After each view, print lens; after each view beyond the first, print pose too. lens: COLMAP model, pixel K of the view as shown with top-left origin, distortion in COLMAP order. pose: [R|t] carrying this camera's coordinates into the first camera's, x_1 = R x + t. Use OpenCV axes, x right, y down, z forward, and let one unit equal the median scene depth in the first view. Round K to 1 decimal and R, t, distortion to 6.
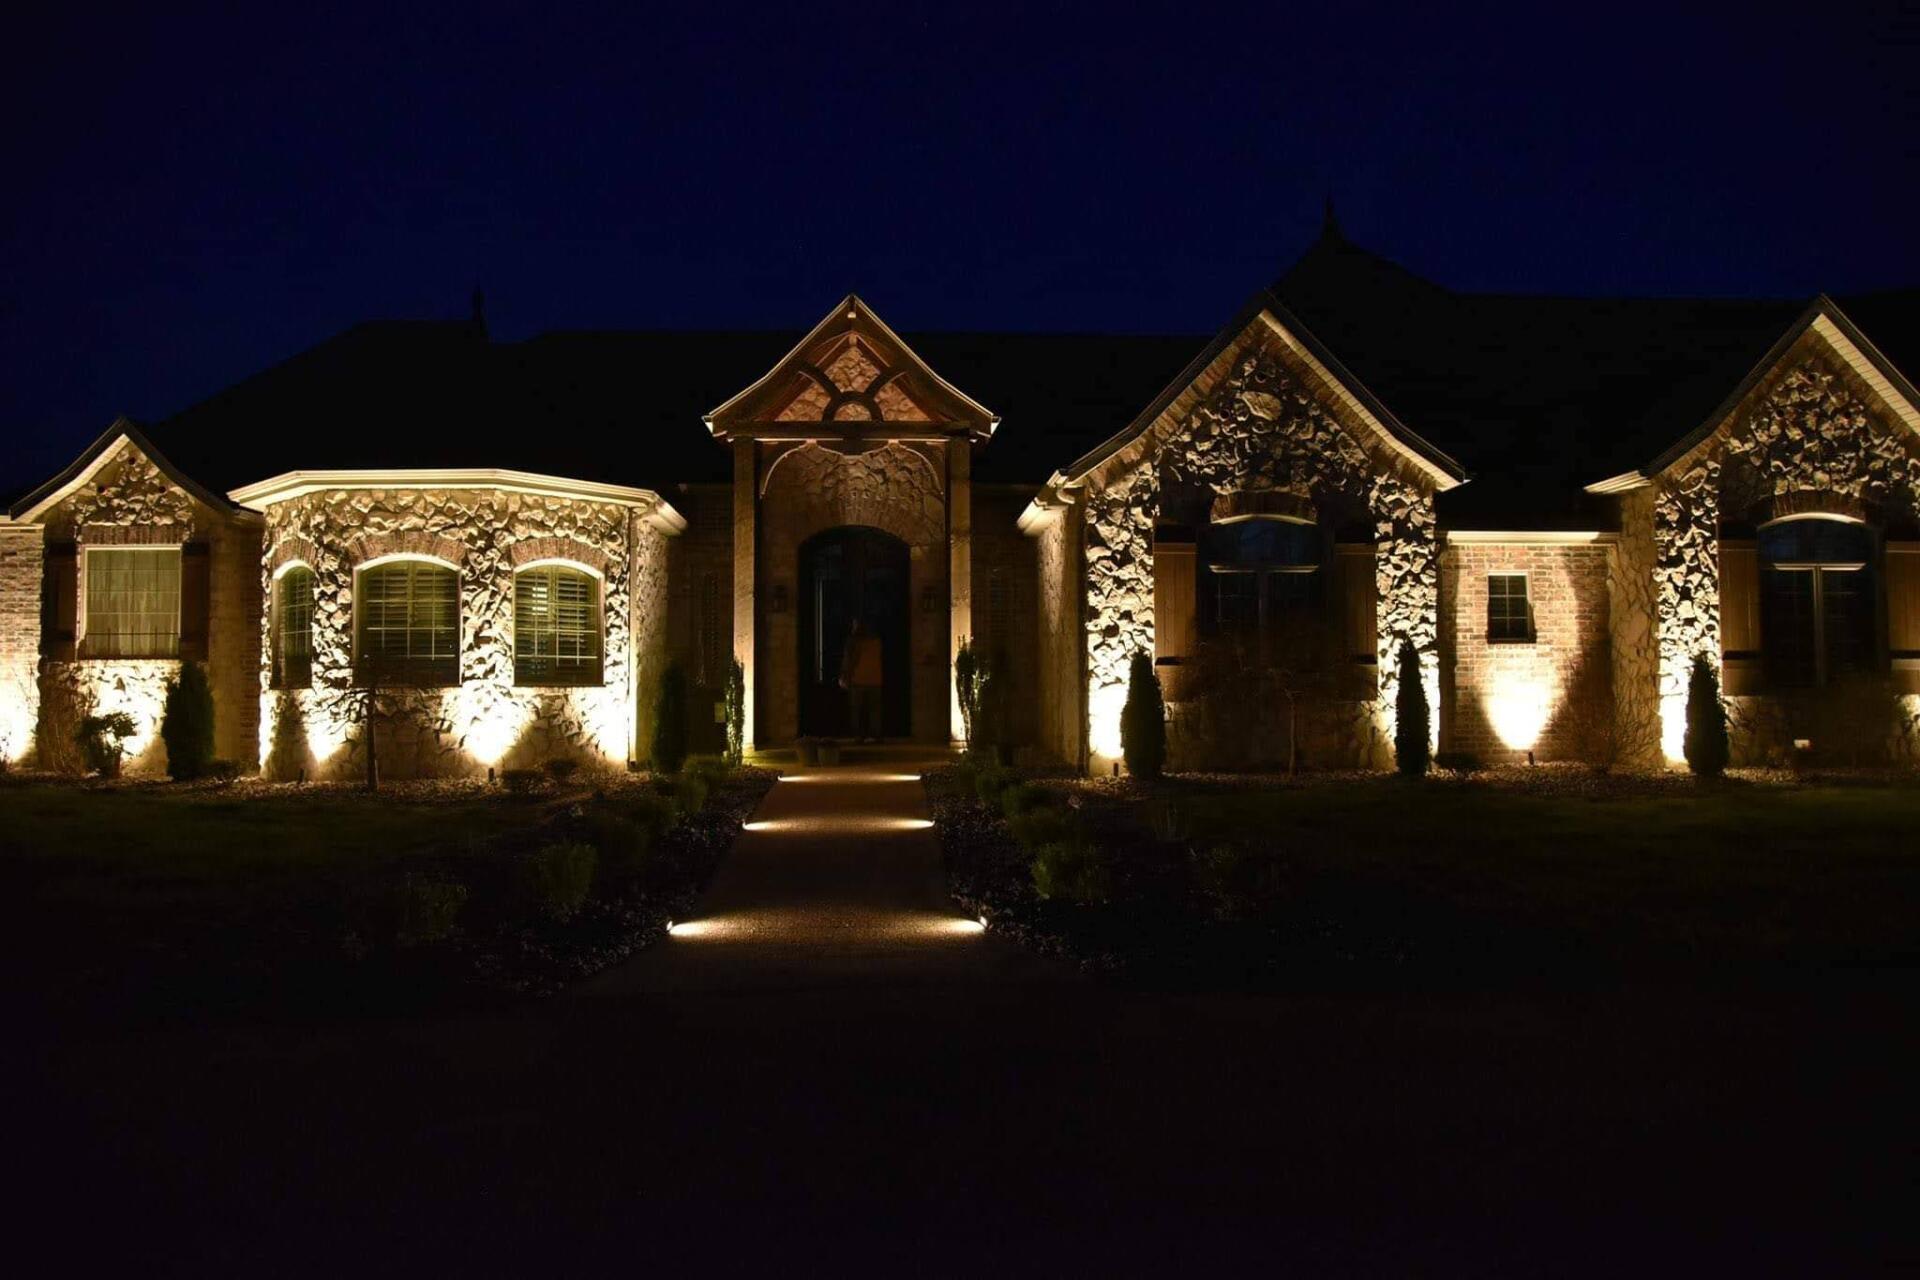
lens RADIAL K [[1290.6, 0, 960.0], [0, 1290.6, 640.0], [0, 0, 1]] dist [-0.053983, 0.015000]
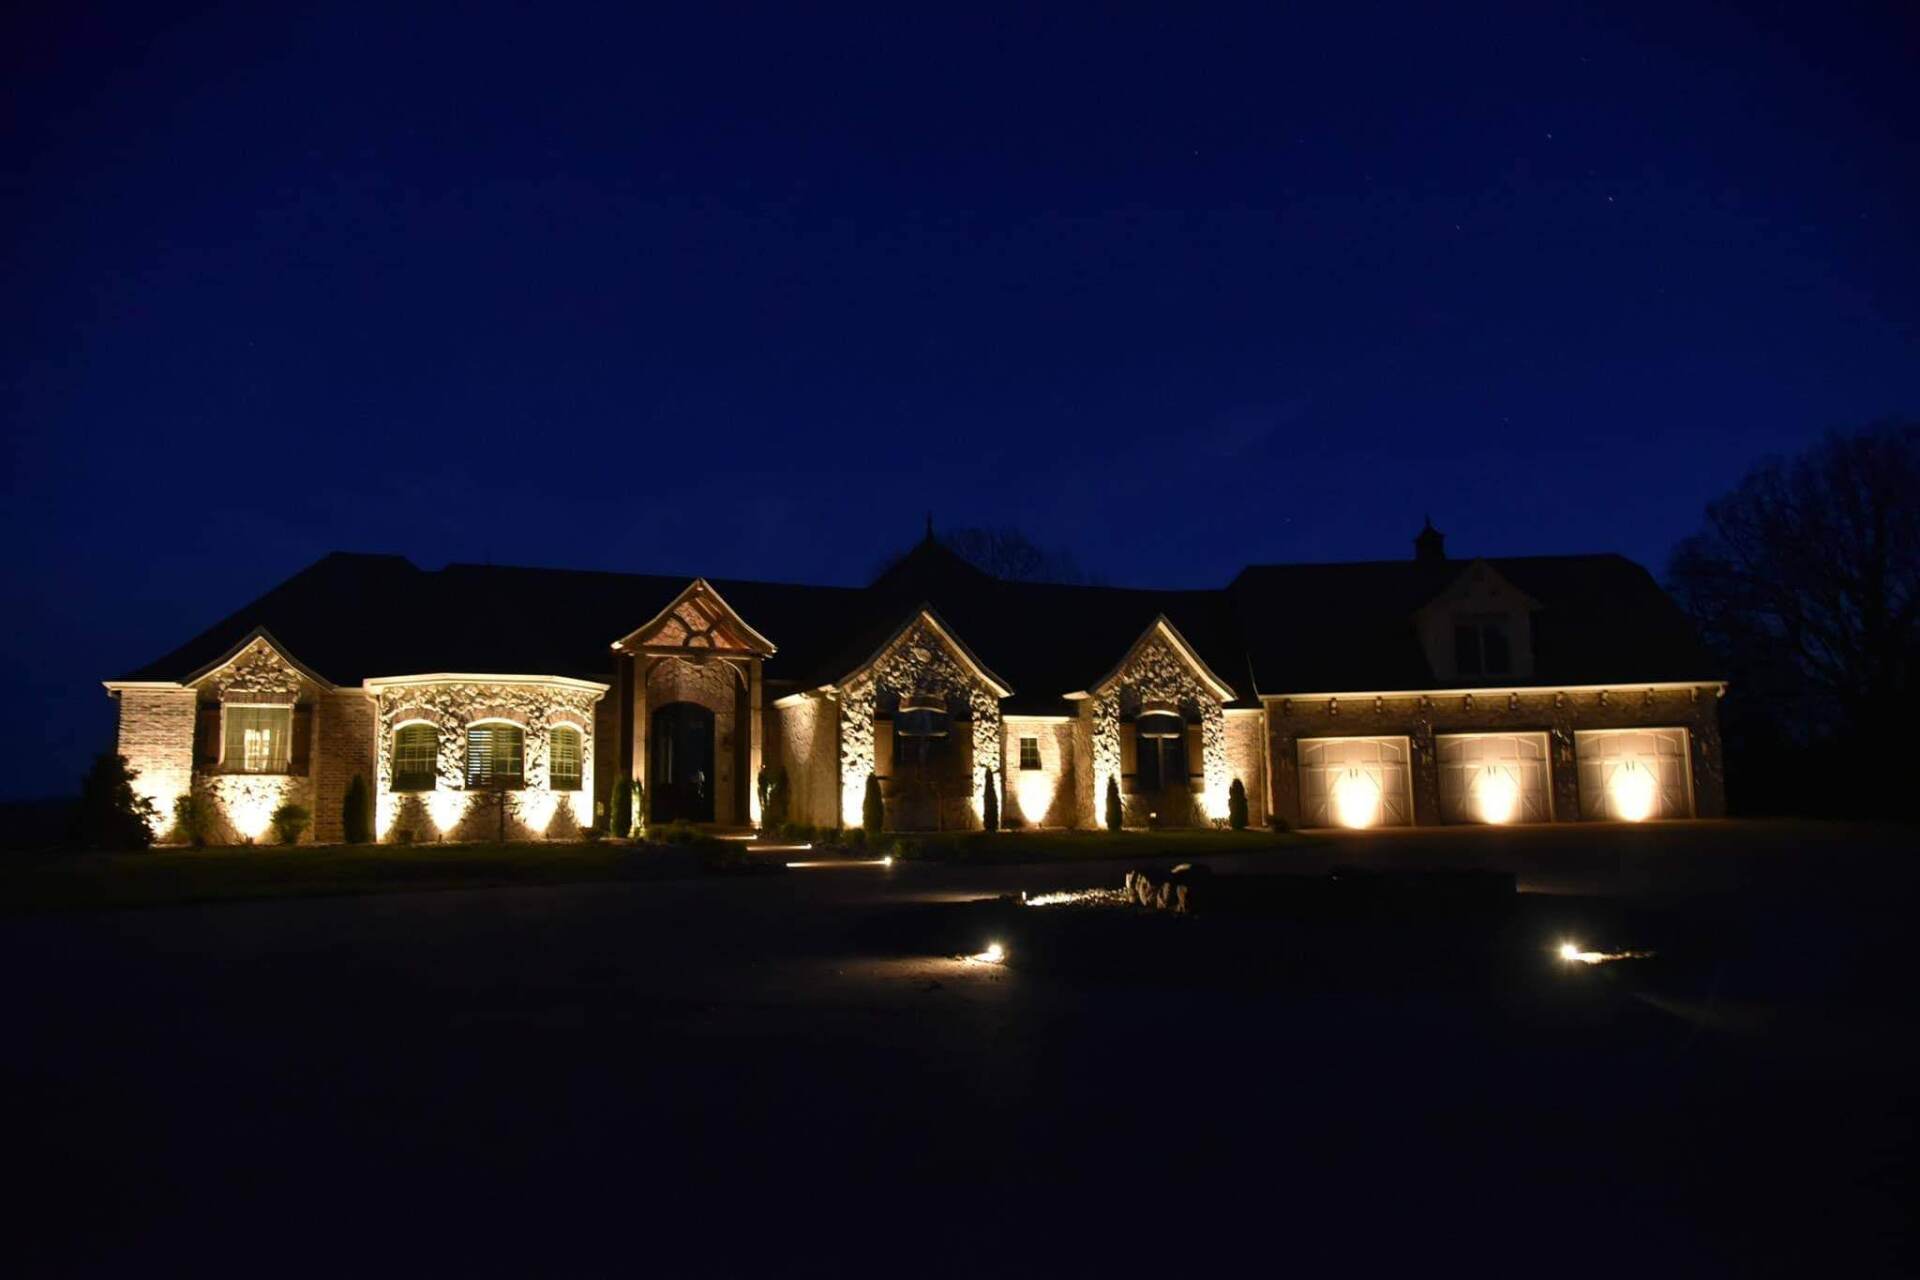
lens RADIAL K [[1290.6, 0, 960.0], [0, 1290.6, 640.0], [0, 0, 1]] dist [-0.053983, 0.015000]
pose [[0.925747, 0.041759, 0.375832, -0.498922], [-0.003559, 0.994802, -0.101766, 0.006186], [-0.378128, 0.092872, 0.921083, -0.959744]]
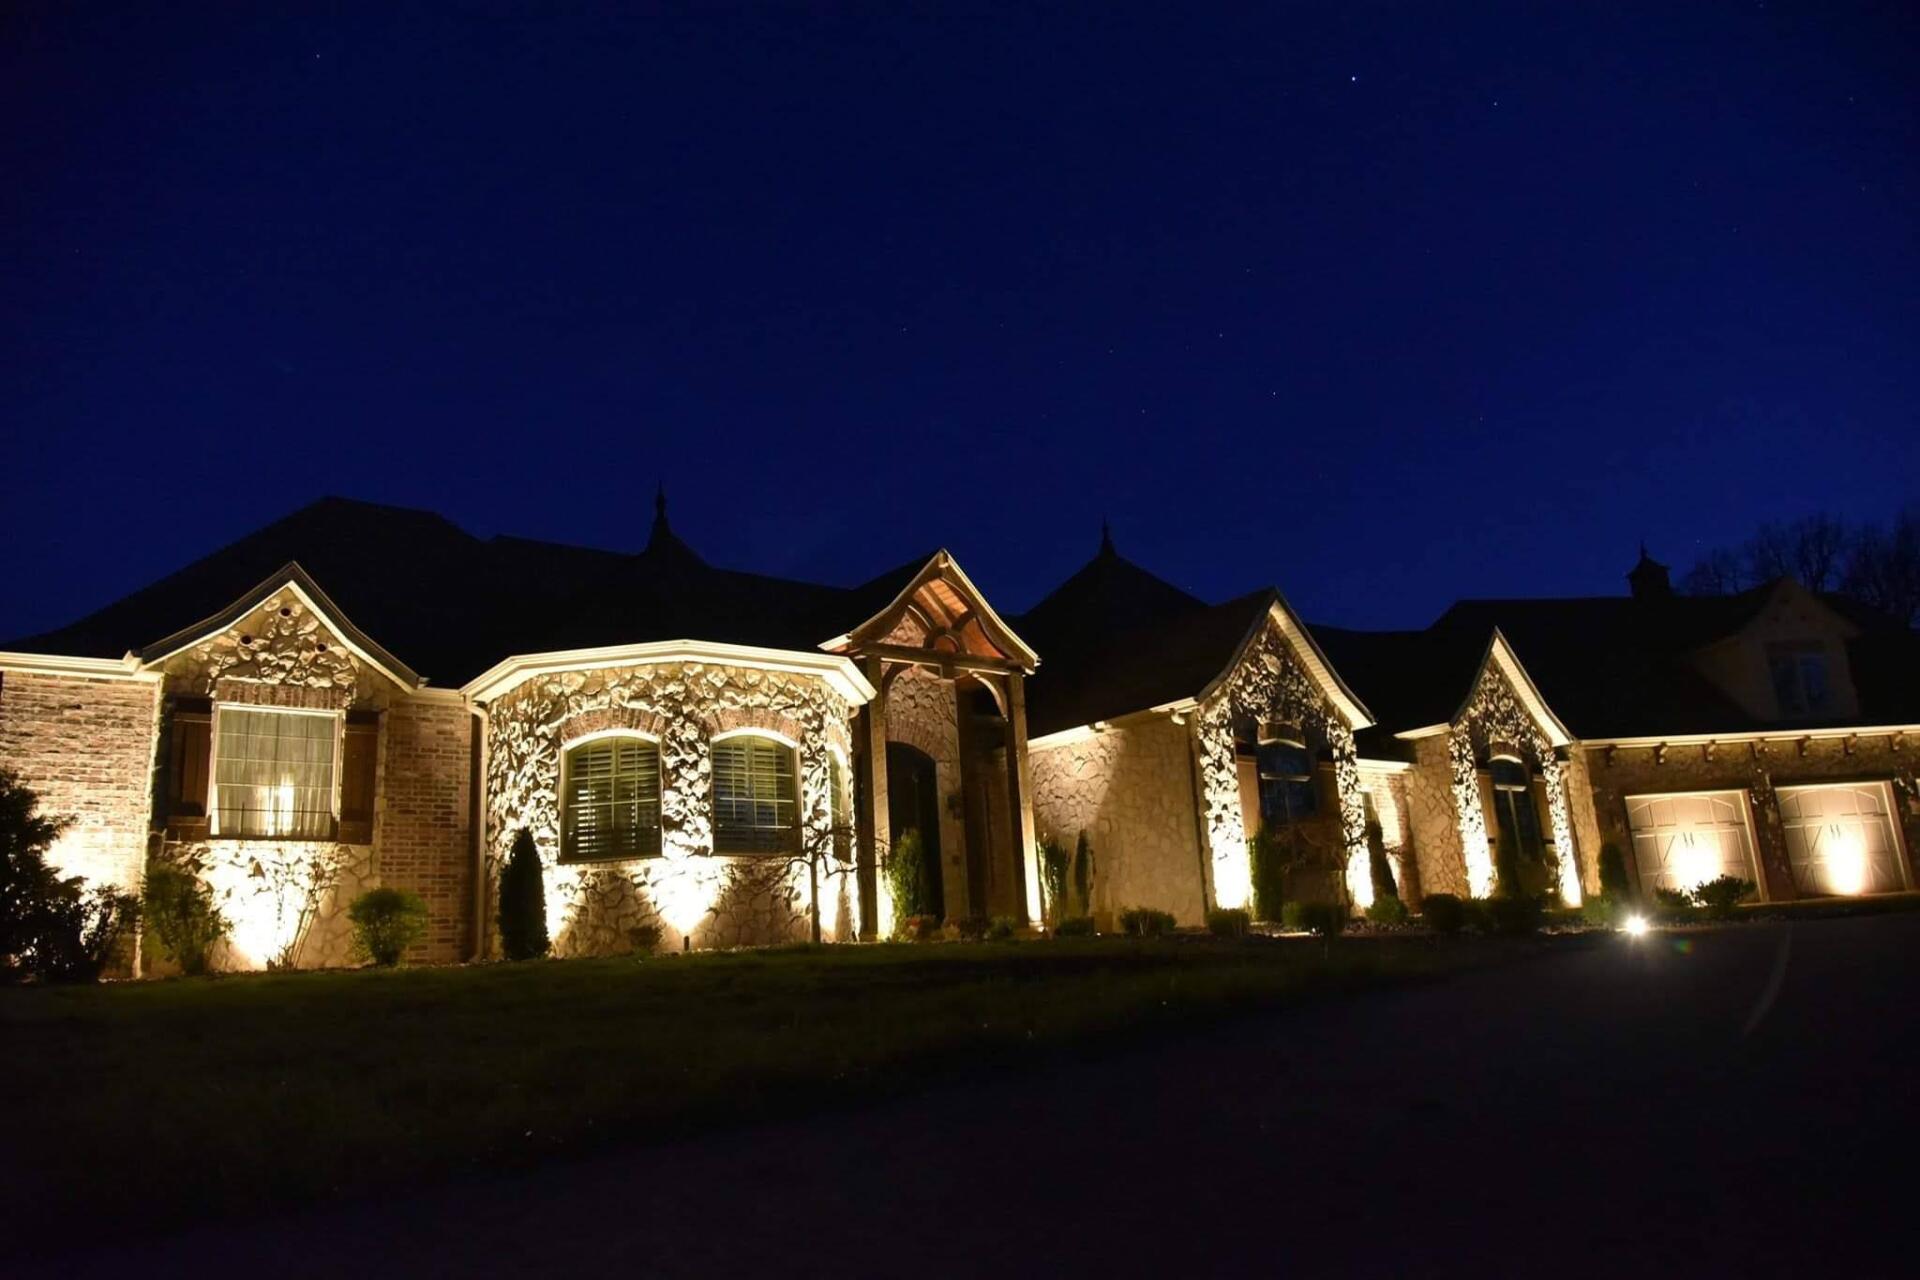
lens RADIAL K [[1290.6, 0, 960.0], [0, 1290.6, 640.0], [0, 0, 1]] dist [-0.053983, 0.015000]
pose [[0.819698, 0.099493, 0.564089, -0.874427], [0.032034, 0.975295, -0.218571, 0.095734], [-0.571900, 0.197232, 0.796260, 0.044111]]
